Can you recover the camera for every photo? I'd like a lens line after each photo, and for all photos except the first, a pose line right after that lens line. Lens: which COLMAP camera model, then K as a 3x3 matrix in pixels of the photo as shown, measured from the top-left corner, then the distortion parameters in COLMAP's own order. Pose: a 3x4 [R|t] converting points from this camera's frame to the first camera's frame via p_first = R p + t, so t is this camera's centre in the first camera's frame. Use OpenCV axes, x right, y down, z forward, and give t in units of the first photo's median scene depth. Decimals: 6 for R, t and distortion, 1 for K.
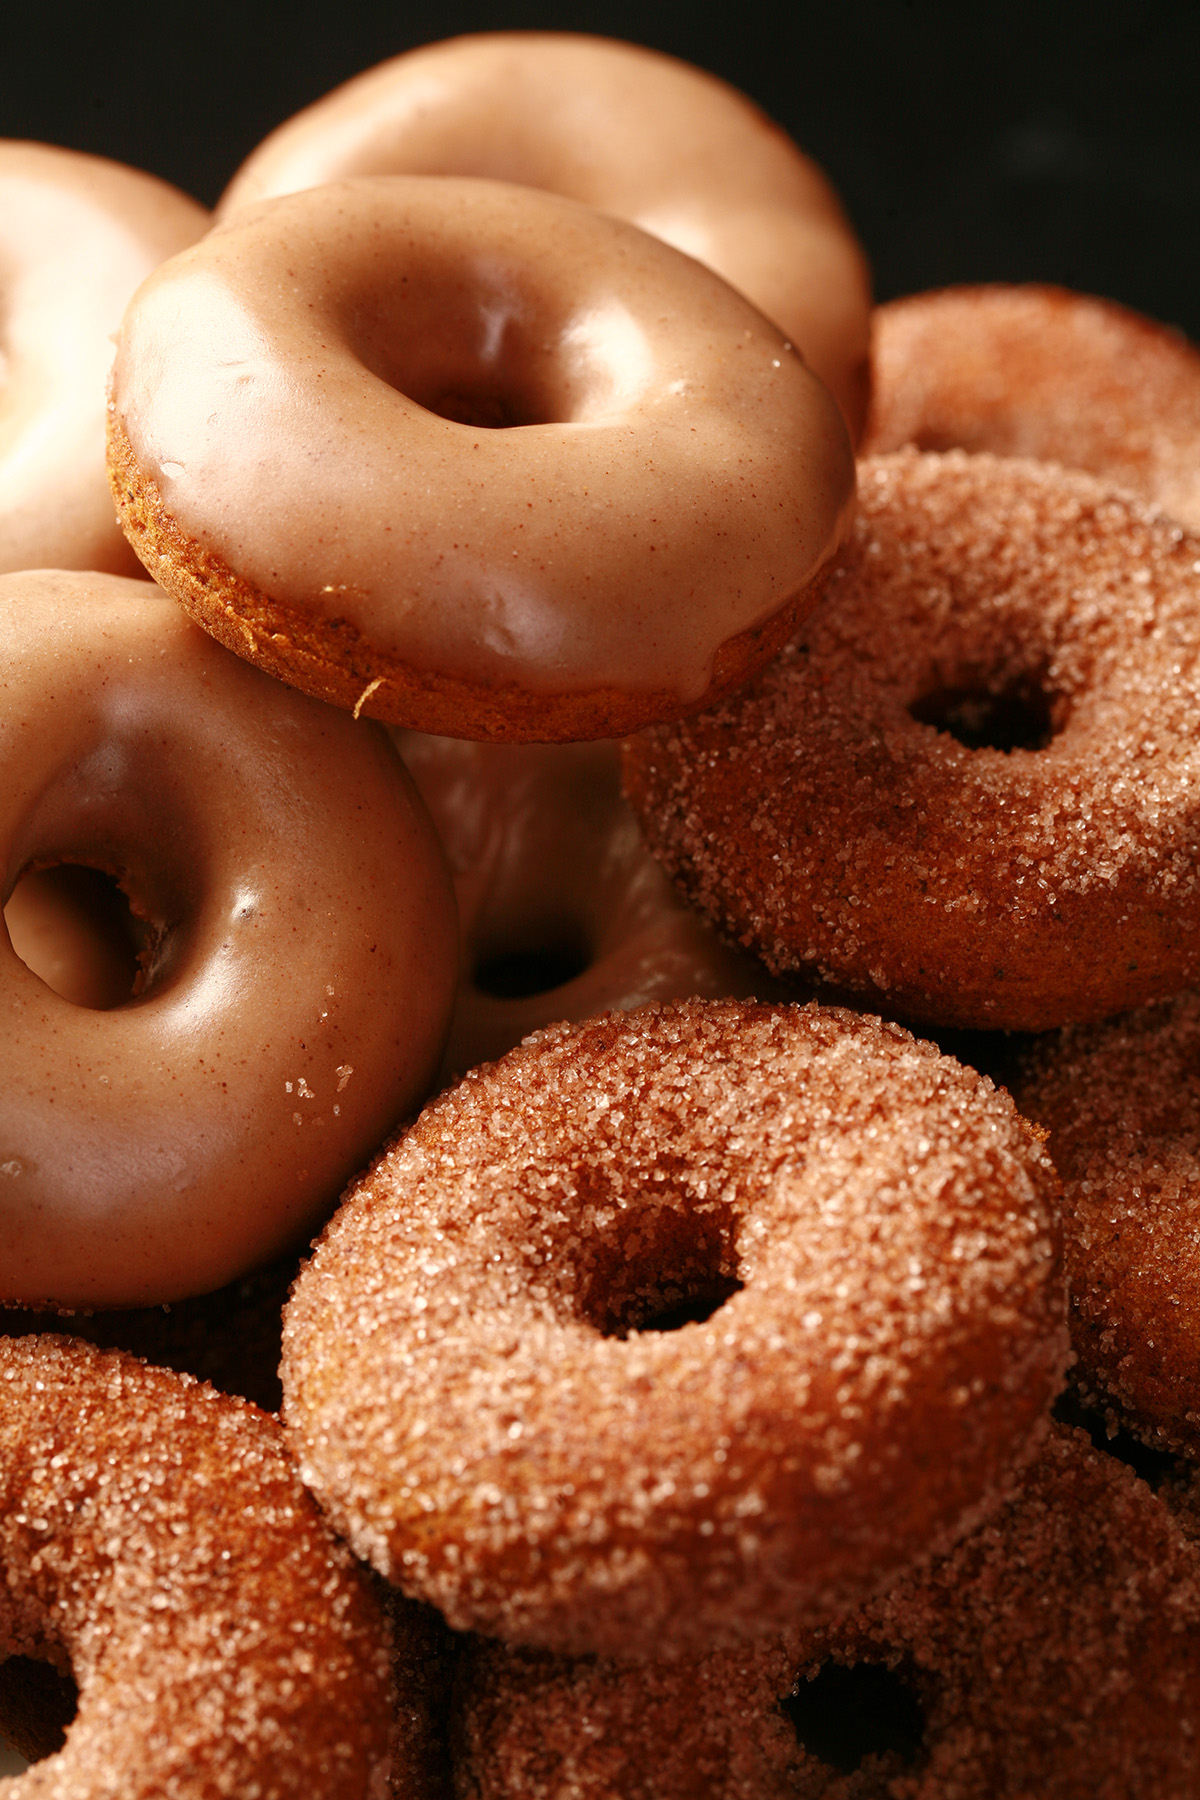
lens RADIAL K [[6470.1, 0, 600.0], [0, 6470.1, 900.0], [0, 0, 1]] dist [-0.068056, 1.841394]
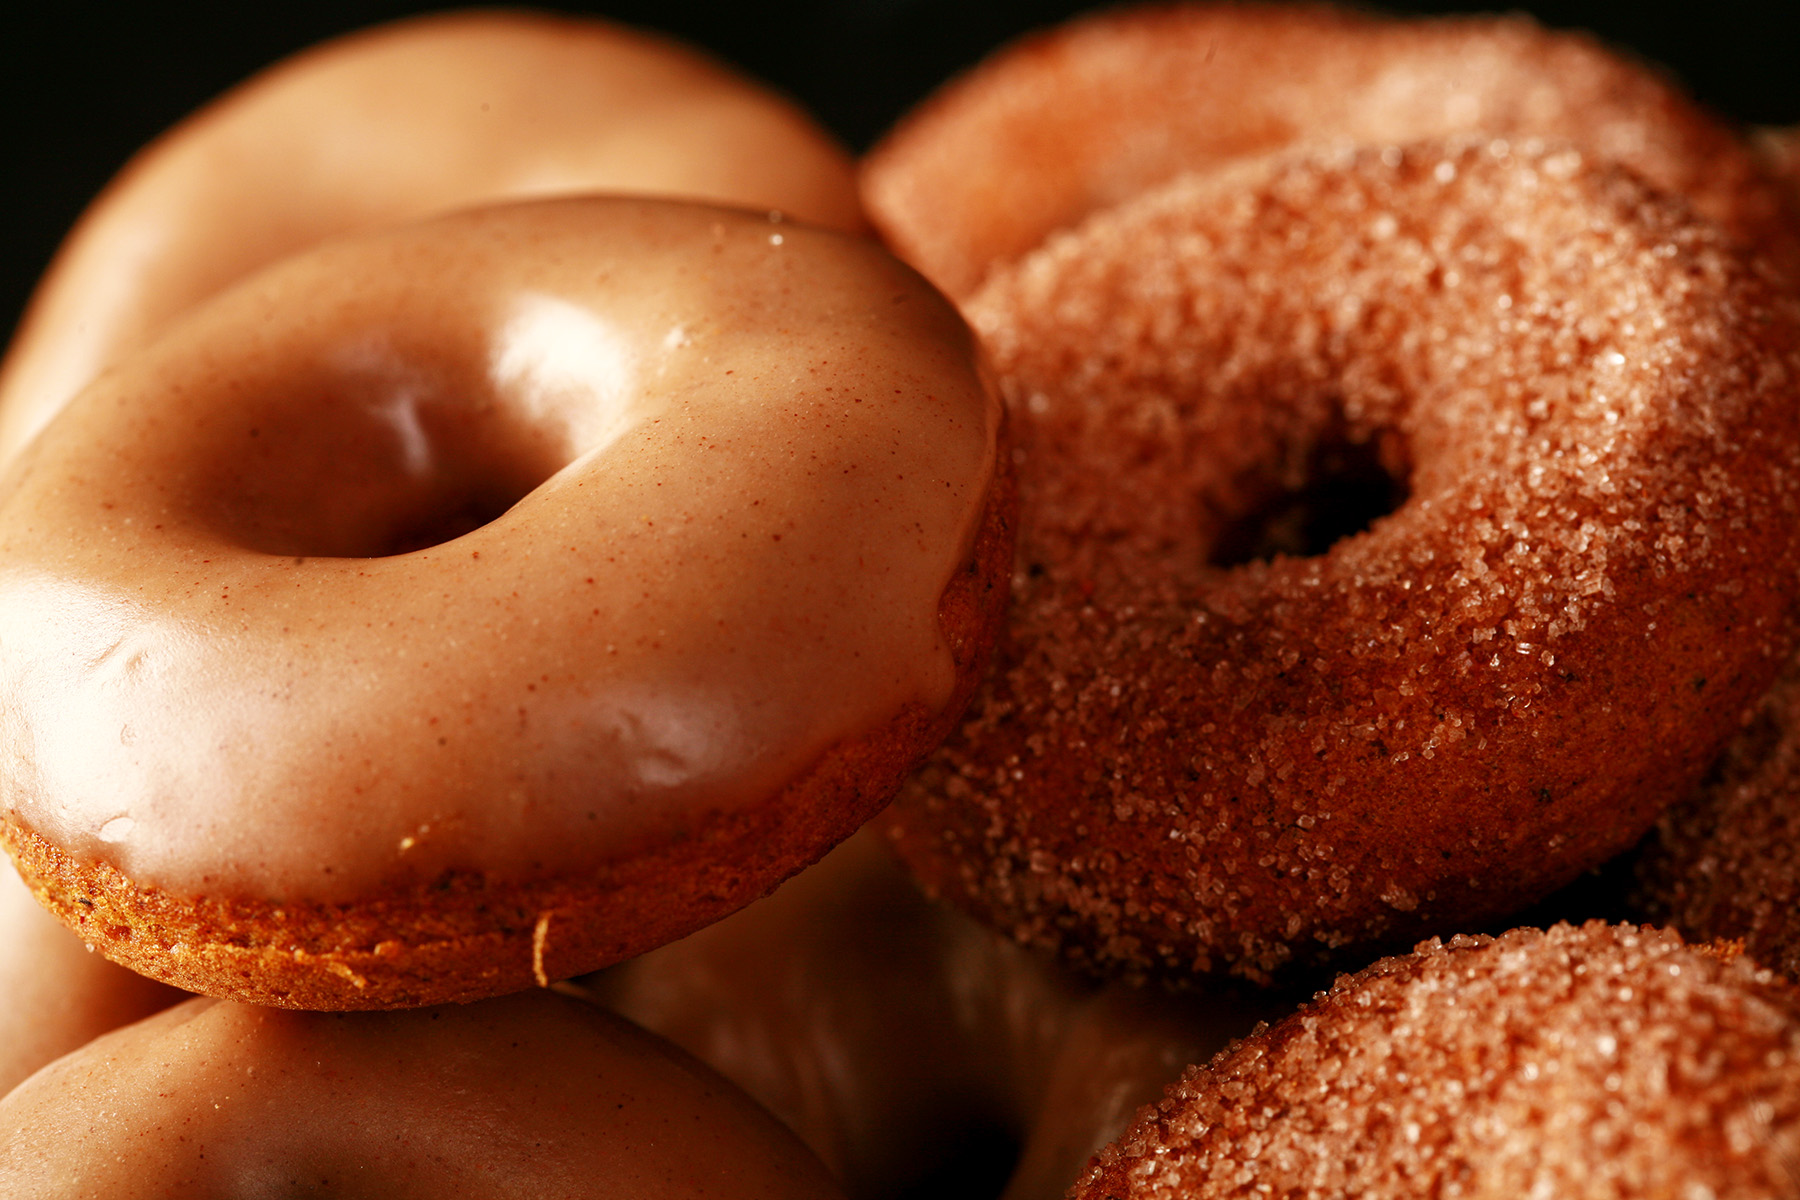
lens RADIAL K [[7769.7, 0, 900.0], [0, 7769.7, 600.0], [0, 0, 1]] dist [0.006157, -2.153780]
pose [[0.837187, -0.543192, 0.063718, -0.036194], [0.546888, 0.832622, -0.087483, 0.029151], [-0.005533, 0.108086, 0.994126, 0.190232]]
